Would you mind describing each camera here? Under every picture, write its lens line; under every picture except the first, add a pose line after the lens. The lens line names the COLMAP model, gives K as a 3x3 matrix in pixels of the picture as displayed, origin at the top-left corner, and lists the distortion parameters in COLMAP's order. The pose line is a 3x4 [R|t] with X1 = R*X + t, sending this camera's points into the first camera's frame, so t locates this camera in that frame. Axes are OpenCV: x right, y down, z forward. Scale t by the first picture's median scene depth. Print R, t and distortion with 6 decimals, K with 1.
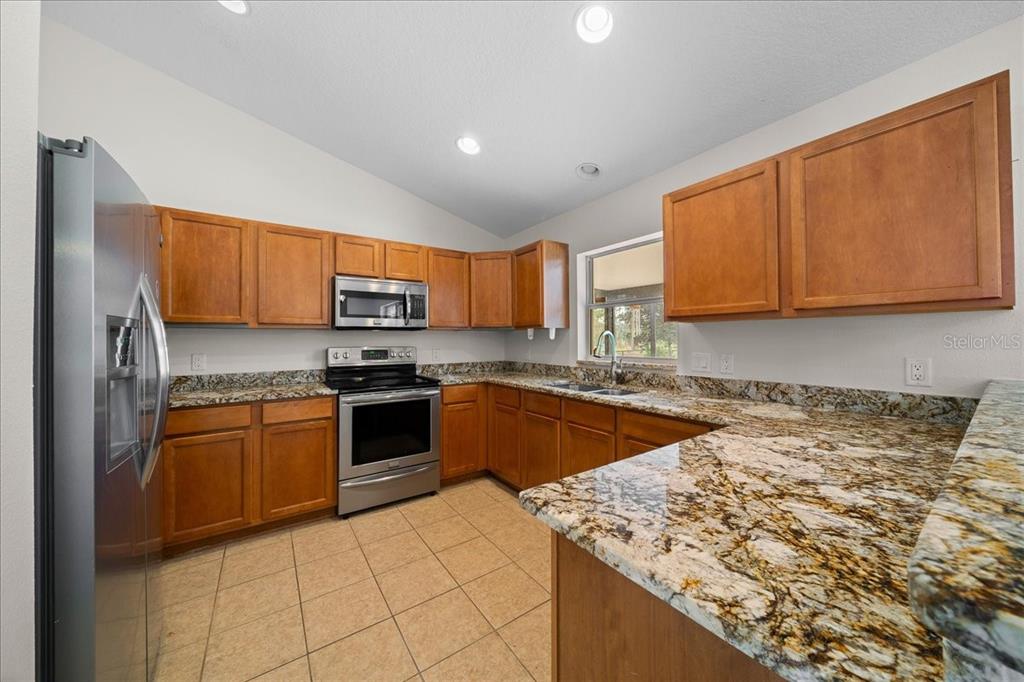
lens RADIAL K [[358.3, 0, 512.0], [0, 358.3, 341.0], [0, 0, 1]] dist [-0.000577, -0.000061]
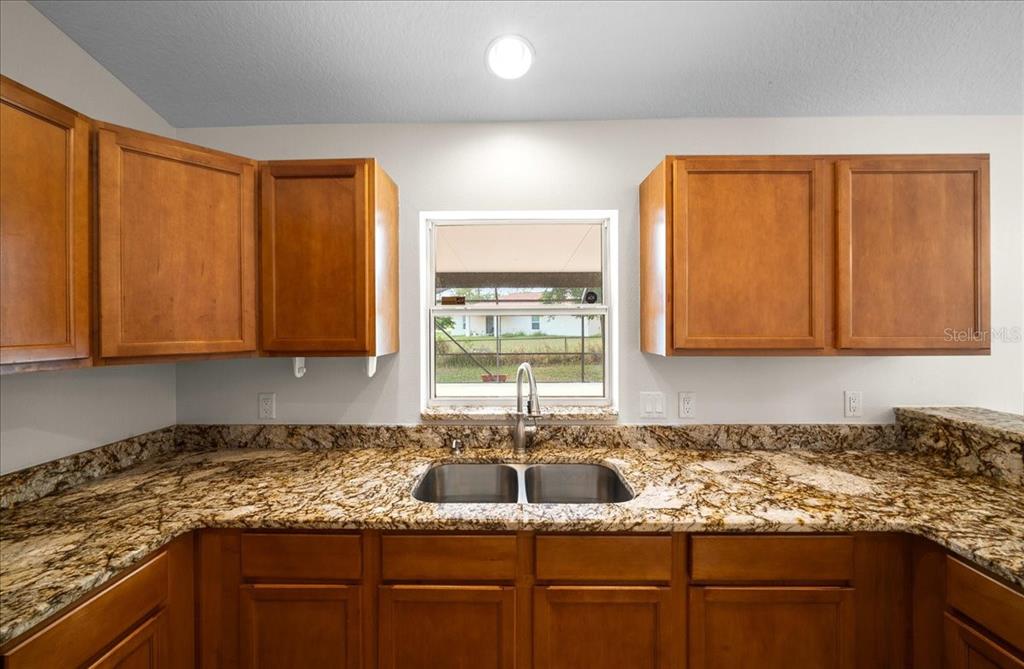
lens RADIAL K [[370.4, 0, 512.1], [0, 370.4, 330.4], [0, 0, 1]] dist [-0.005501, -0.000187]
pose [[0.583877, -0.004401, 0.811830, -0.239070], [0.003105, 0.999990, 0.003188, -0.091298], [-0.811836, 0.000660, 0.583885, 0.753838]]
